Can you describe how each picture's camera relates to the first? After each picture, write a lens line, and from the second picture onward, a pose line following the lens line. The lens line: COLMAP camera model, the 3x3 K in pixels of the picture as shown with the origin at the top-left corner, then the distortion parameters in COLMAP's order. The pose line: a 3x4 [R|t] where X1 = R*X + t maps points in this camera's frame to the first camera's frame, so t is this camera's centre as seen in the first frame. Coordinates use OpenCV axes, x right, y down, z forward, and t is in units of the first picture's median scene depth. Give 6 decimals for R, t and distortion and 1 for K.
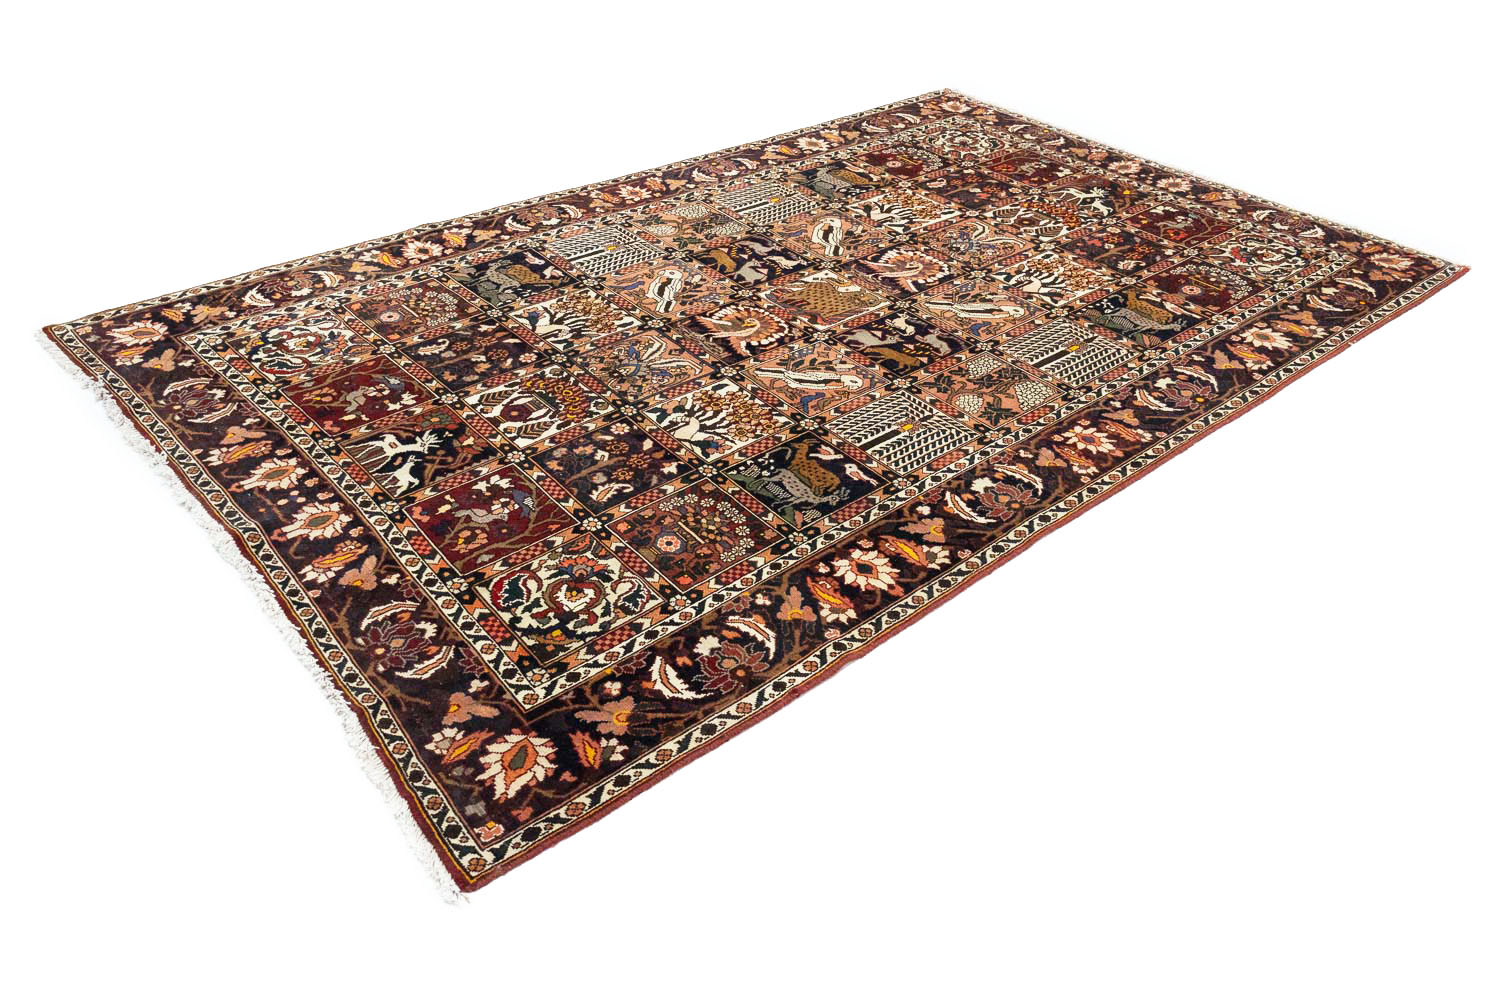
lens RADIAL K [[1236.6, 0, 749.6], [0, 1236.6, 513.2], [0, 0, 1]] dist [0.002840, -0.001844]
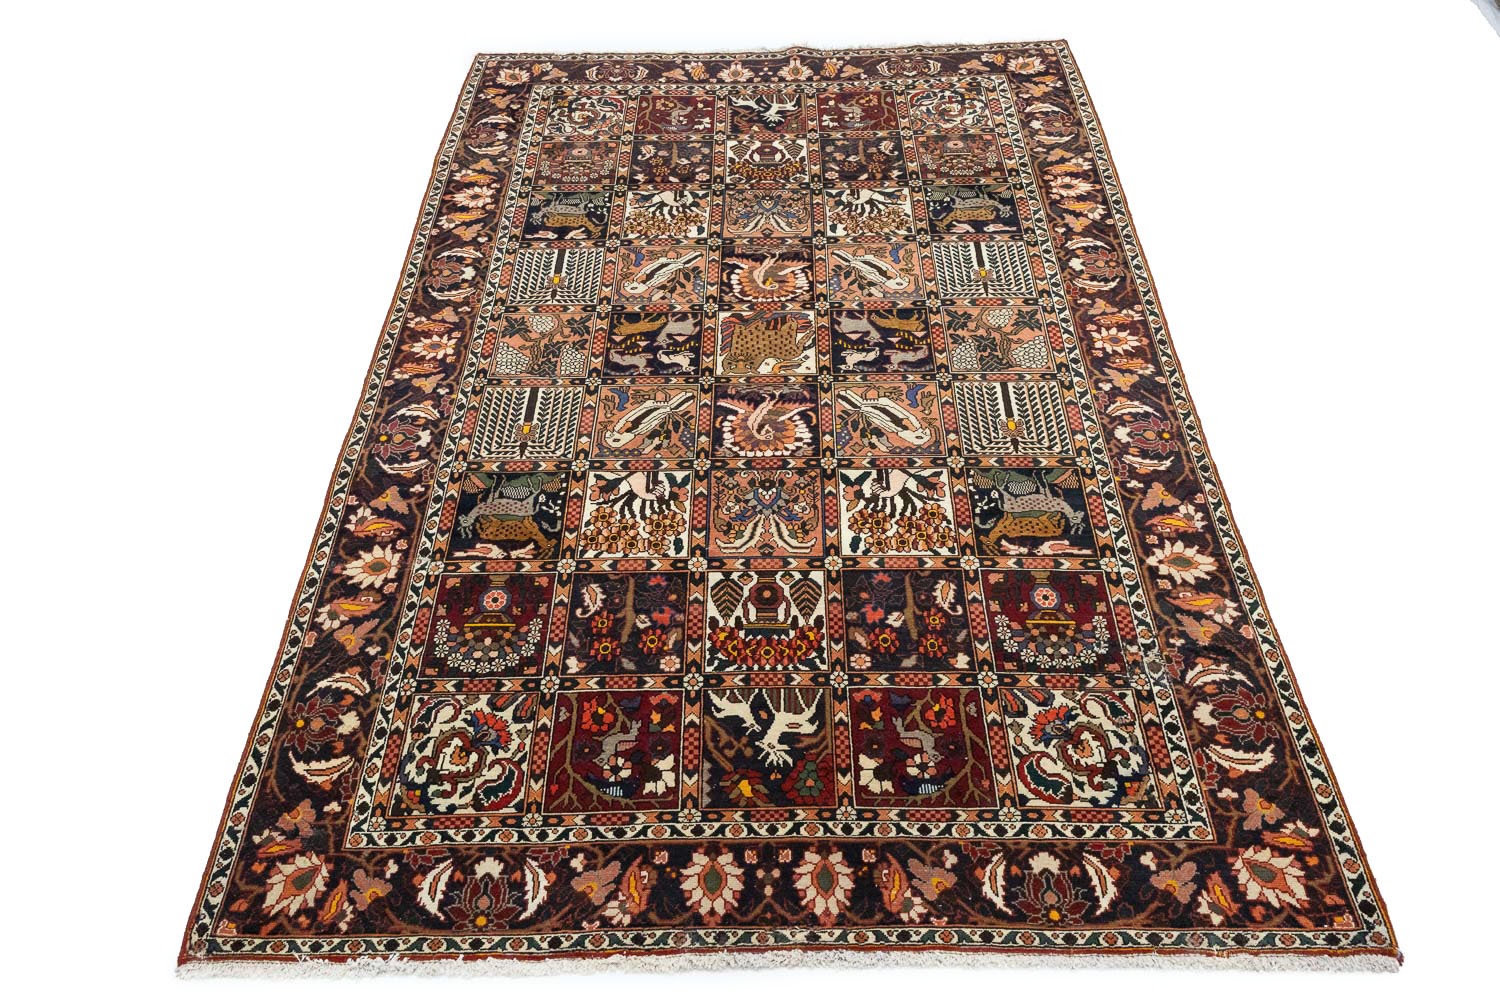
lens RADIAL K [[1236.6, 0, 732.9], [0, 1236.6, 508.8], [0, 0, 1]] dist [0.002840, -0.001844]
pose [[-0.672512, 0.527888, -0.518712, 0.693712], [-0.415229, 0.311042, 0.854891, -1.014969], [0.612628, 0.790308, 0.010015, 1.148930]]
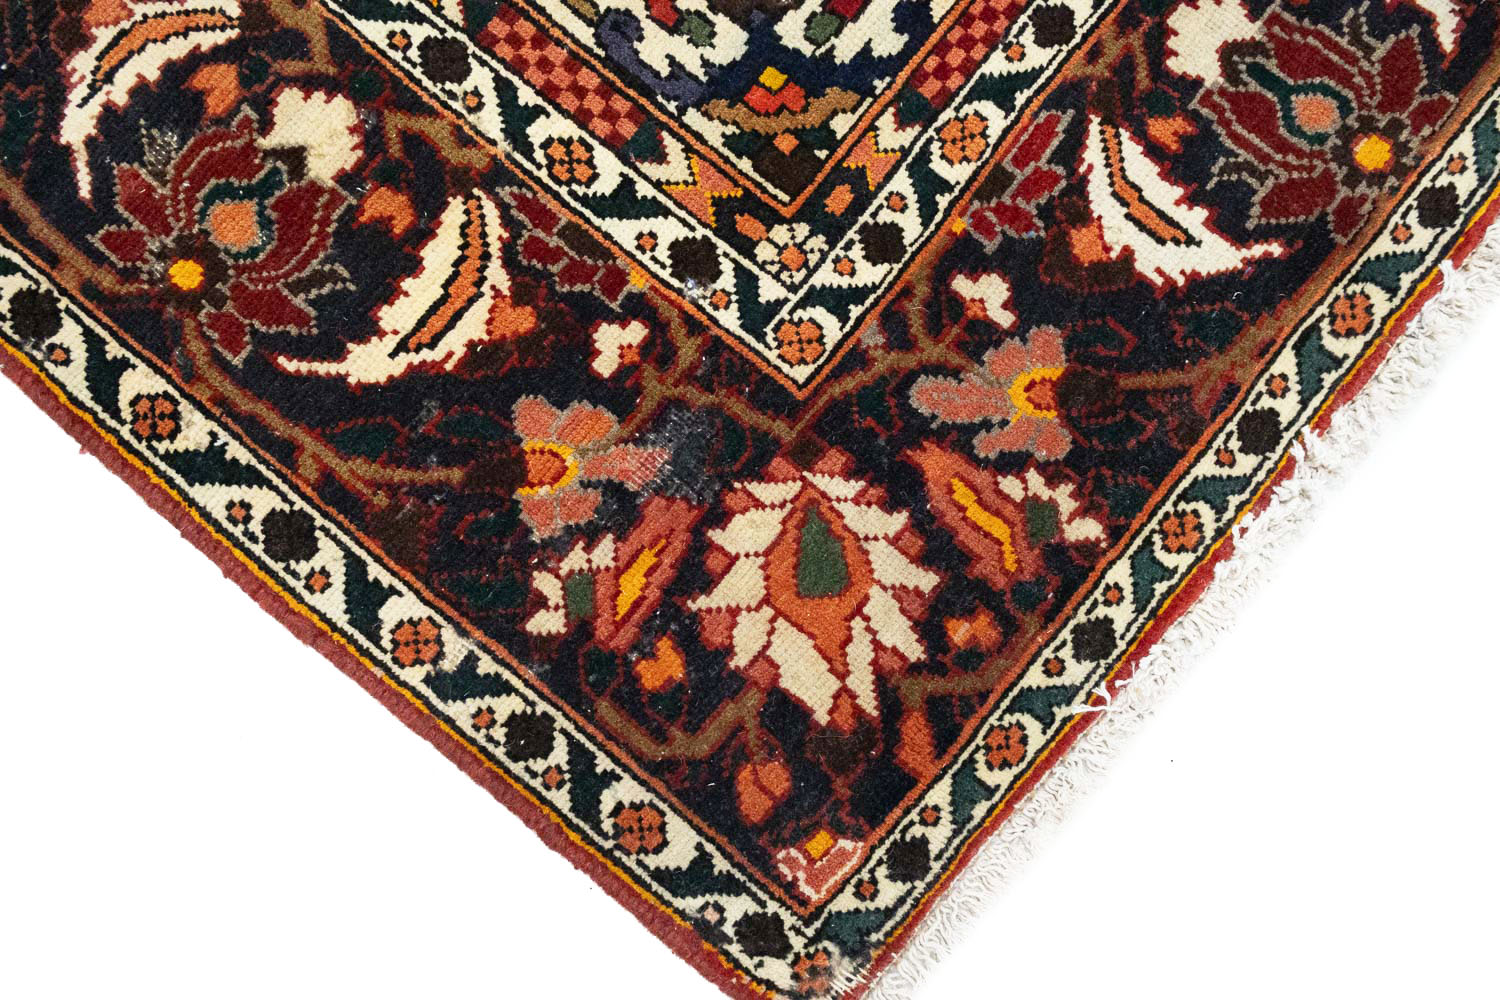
lens RADIAL K [[1236.6, 0, 754.1], [0, 1236.6, 500.5], [0, 0, 1]] dist [0.002840, -0.001844]
pose [[0.146696, 0.979781, -0.136051, 0.619286], [-0.564364, 0.195857, 0.801956, -0.391037], [0.812387, -0.040861, 0.581685, 1.052831]]
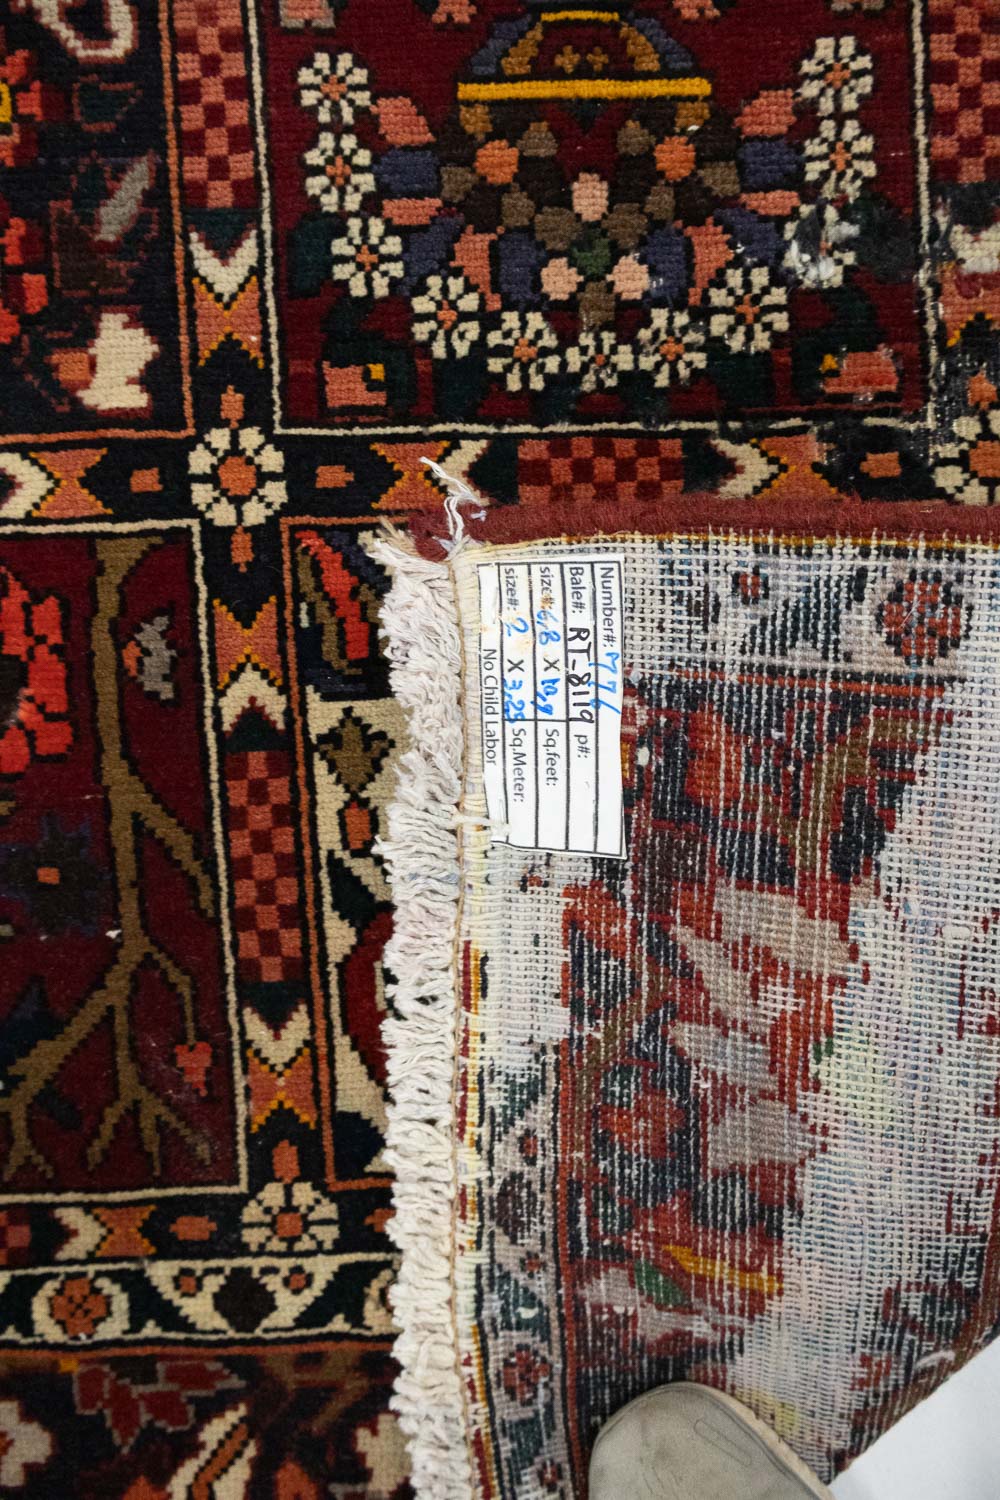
lens RADIAL K [[1236.6, 0, 502.9], [0, 1236.6, 747.2], [0, 0, 1]] dist [0.002840, -0.001844]
pose [[-0.614543, 0.788859, -0.006187, 0.243538], [-0.470766, -0.360424, 0.805278, -0.534102], [0.633021, 0.497791, 0.592865, 1.286286]]
